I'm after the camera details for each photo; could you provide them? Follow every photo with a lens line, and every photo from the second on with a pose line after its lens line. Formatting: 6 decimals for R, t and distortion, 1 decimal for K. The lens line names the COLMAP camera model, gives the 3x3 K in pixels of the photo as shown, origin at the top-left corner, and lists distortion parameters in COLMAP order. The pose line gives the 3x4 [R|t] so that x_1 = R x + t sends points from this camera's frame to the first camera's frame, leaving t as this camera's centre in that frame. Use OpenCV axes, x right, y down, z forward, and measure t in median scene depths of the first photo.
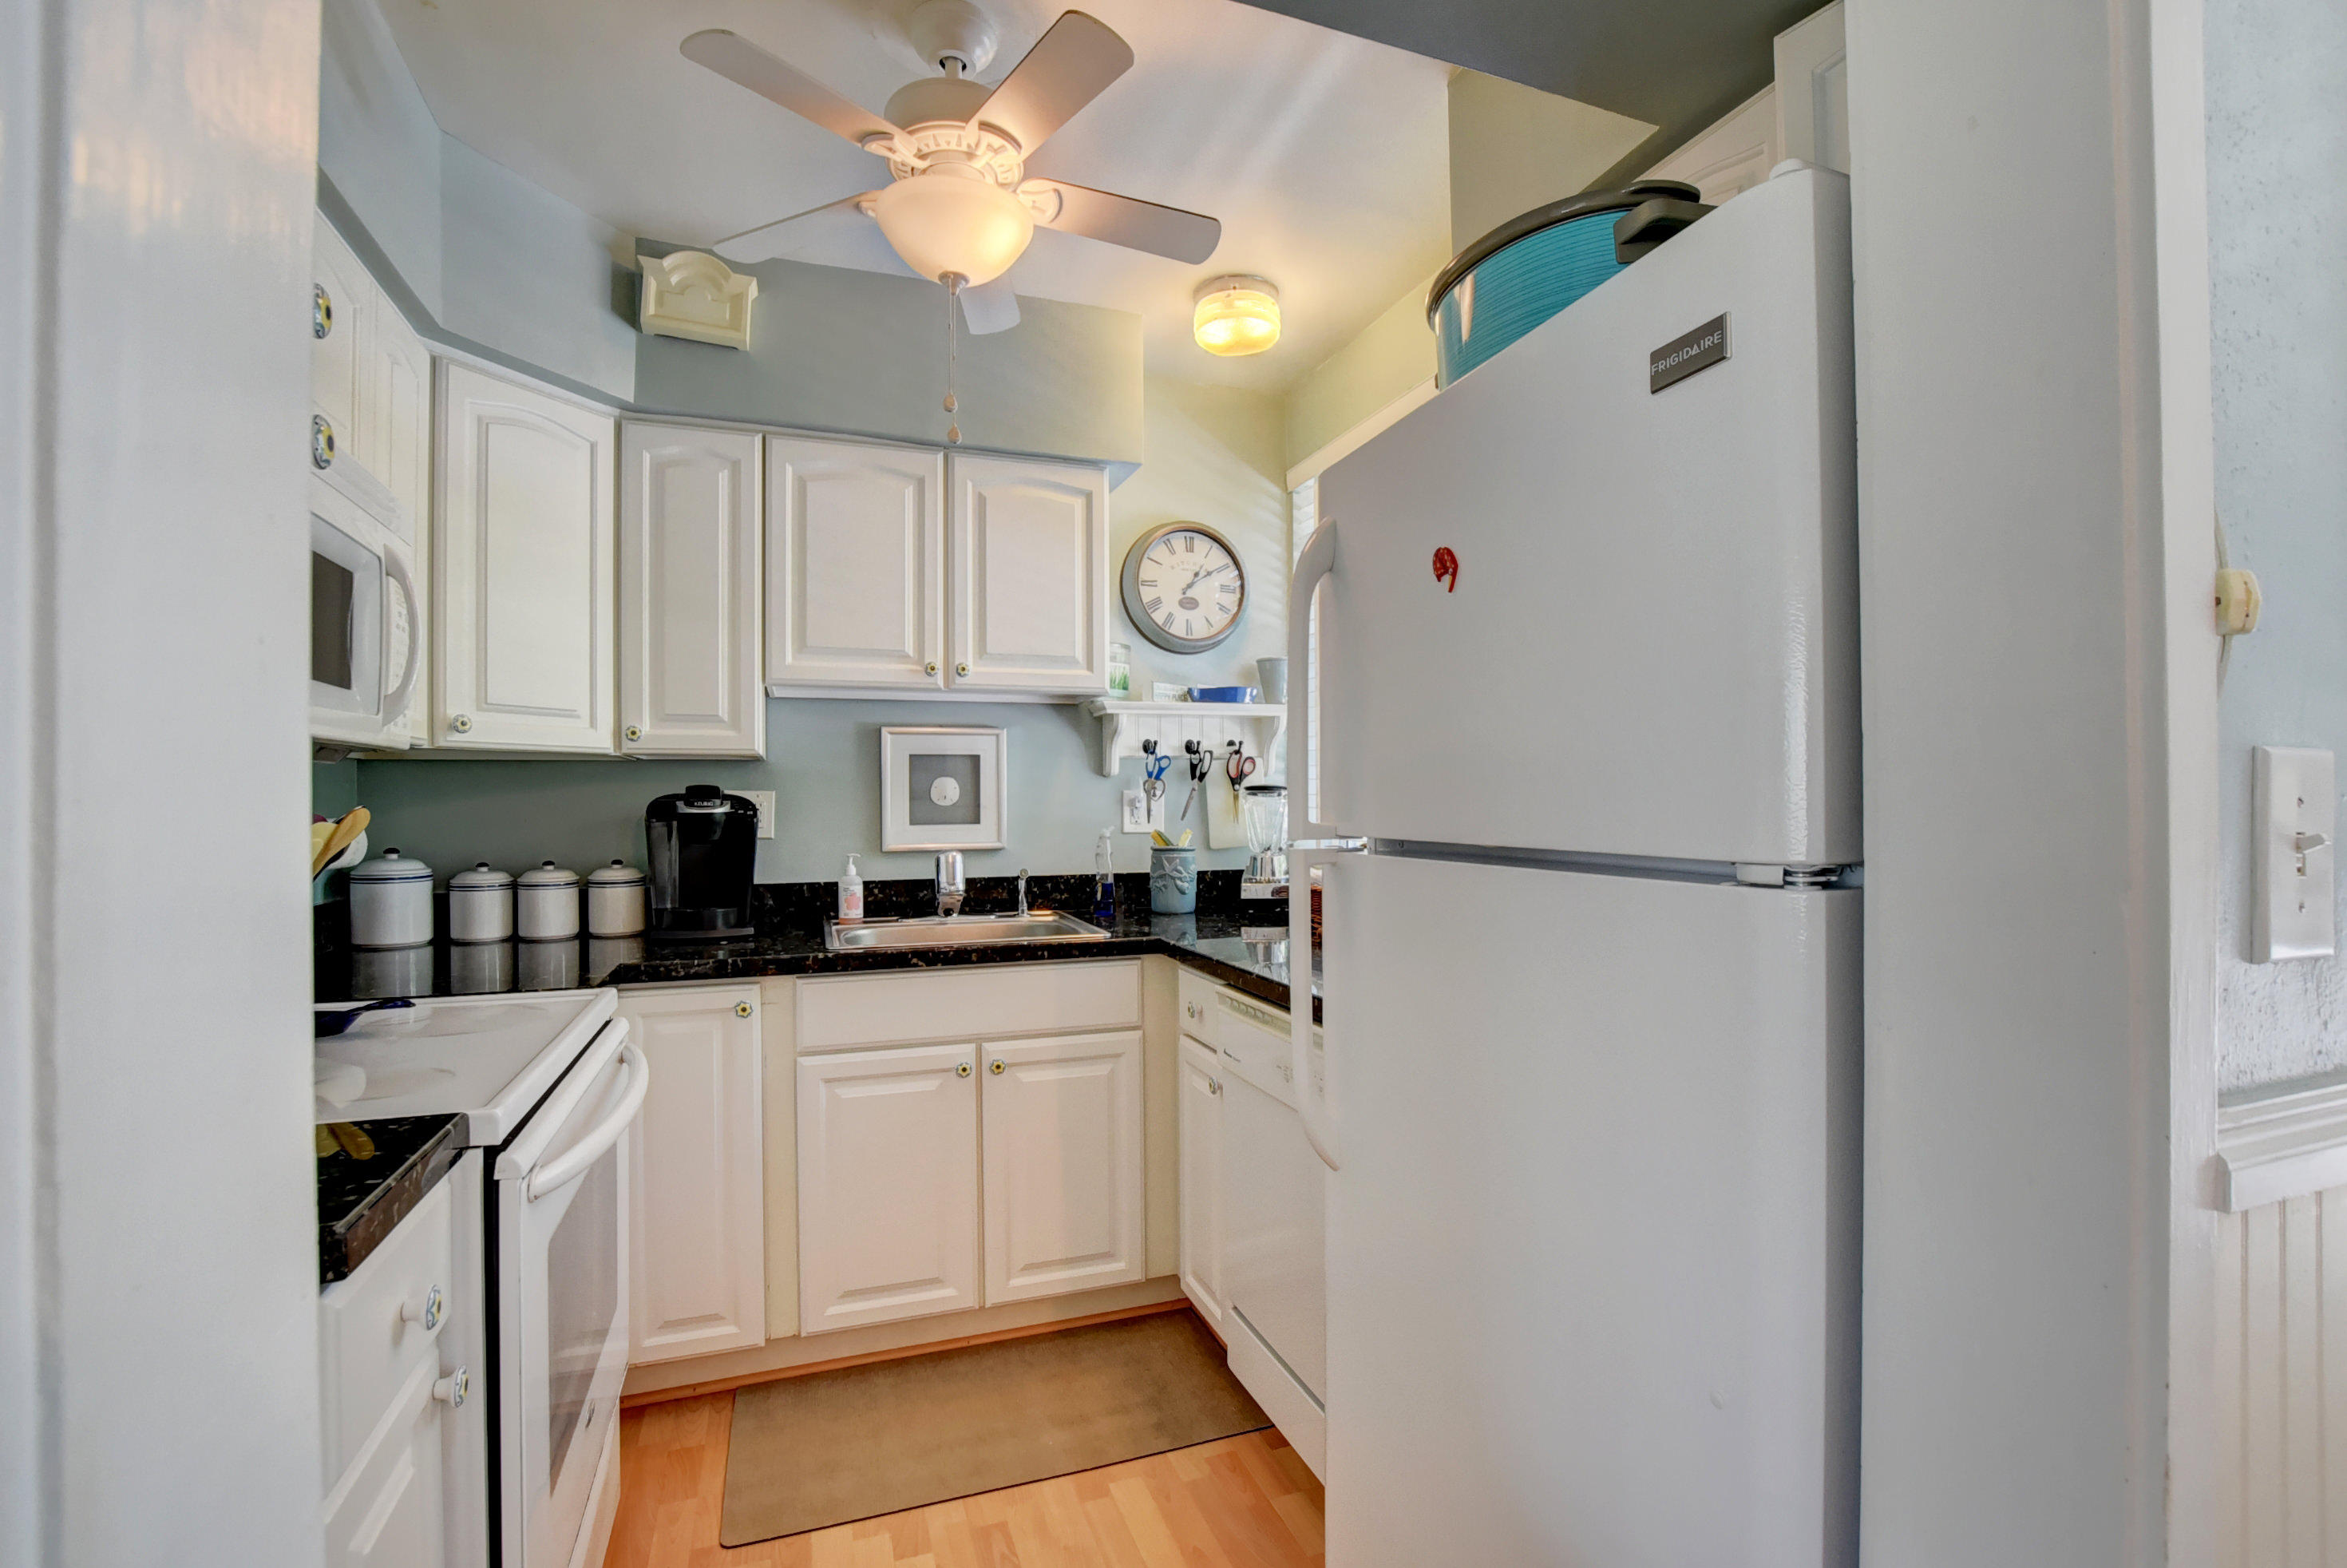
lens RADIAL K [[1039.1, 0, 1180.6], [0, 1039.1, 793.2], [0, 0, 1]] dist [-0.034450, 0.004803]
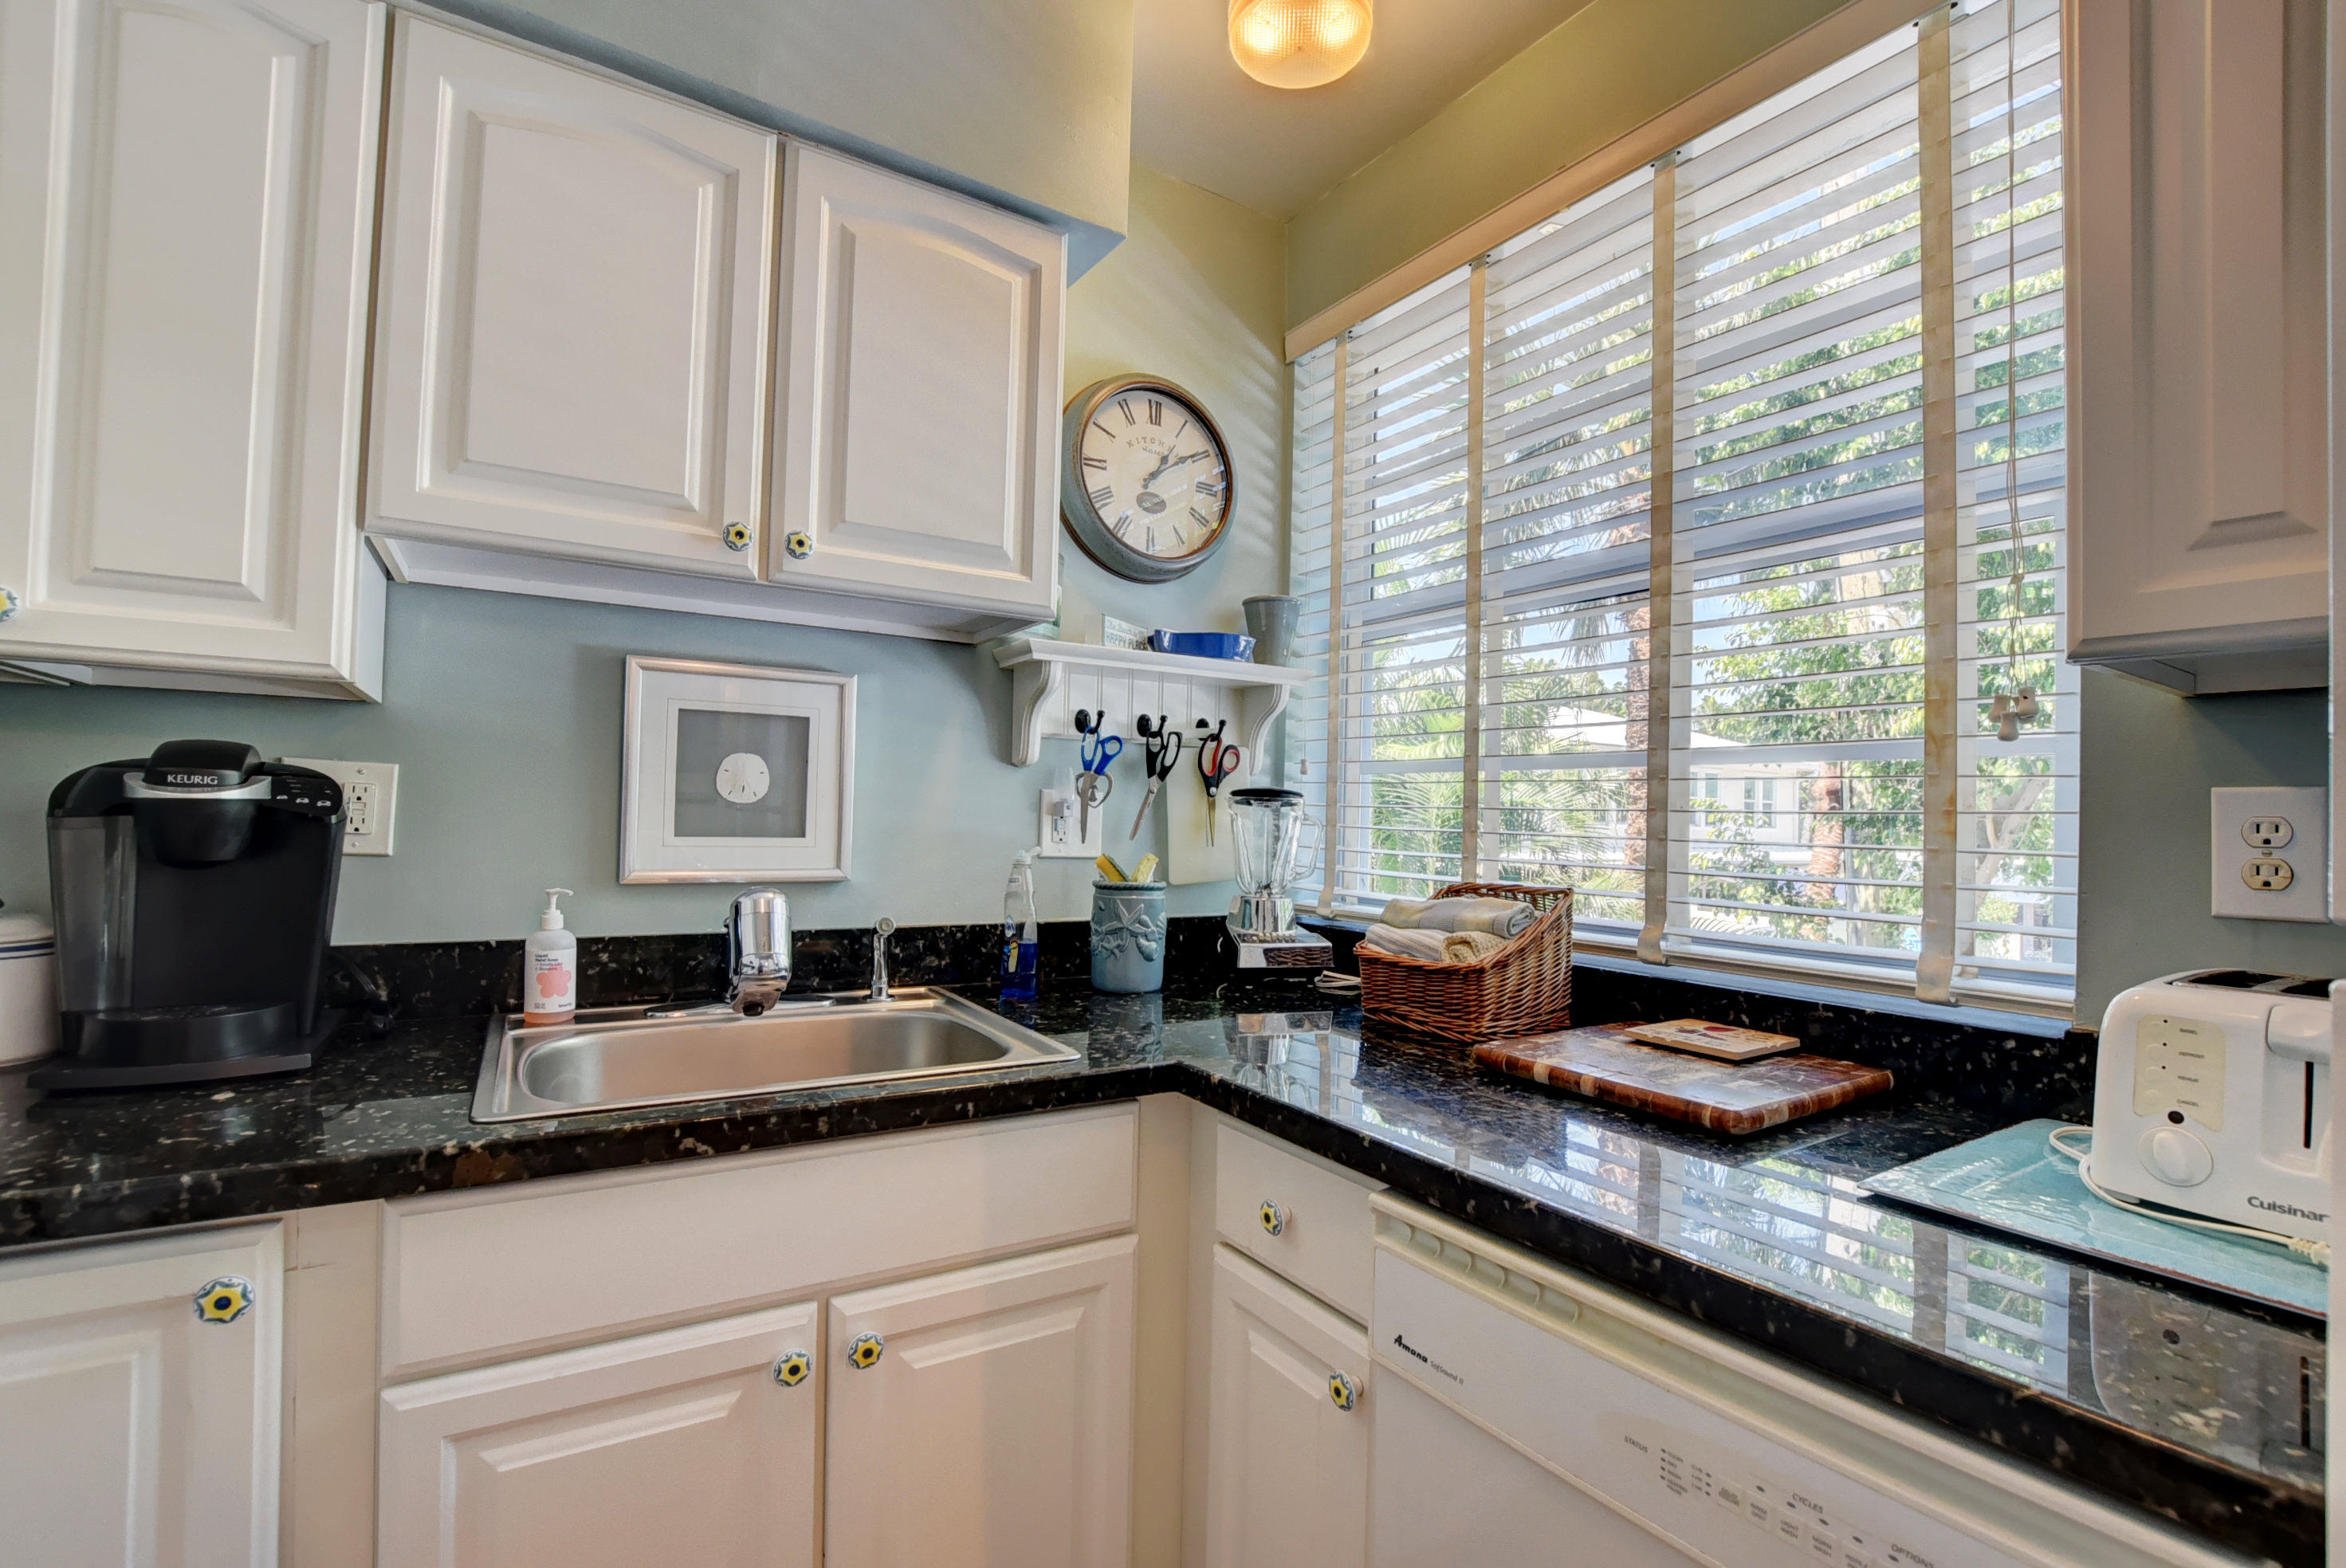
lens RADIAL K [[1038.6, 0, 1181.0], [0, 1038.6, 796.2], [0, 0, 1]] dist [-0.034450, 0.004803]
pose [[0.976419, 0.033961, 0.213194, -0.135491], [-0.031439, 0.999390, -0.015209, 0.010857], [-0.213581, 0.008148, 0.976891, 0.474921]]
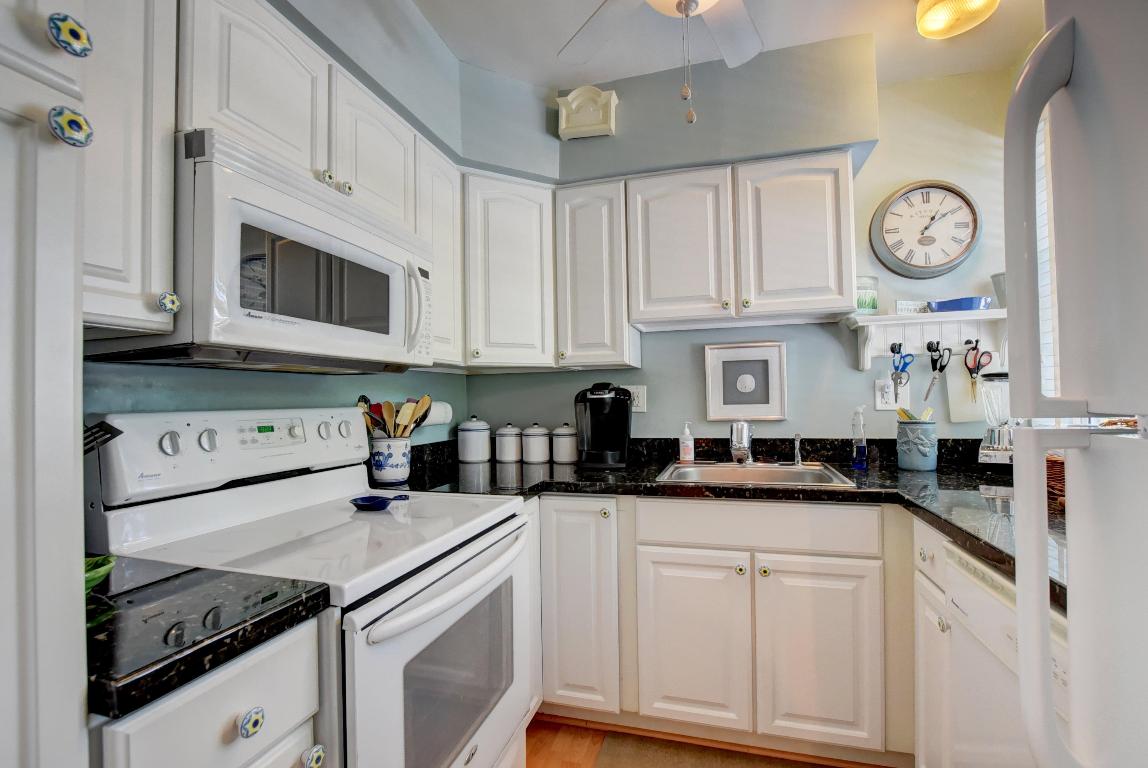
lens RADIAL K [[508.2, 0, 578.3], [0, 508.2, 389.9], [0, 0, 1]] dist [-0.034450, 0.004803]
pose [[0.802948, -0.017509, -0.595791, 0.034955], [0.017093, 0.999834, -0.006346, 0.010440], [0.595803, -0.005088, 0.803114, 0.264072]]
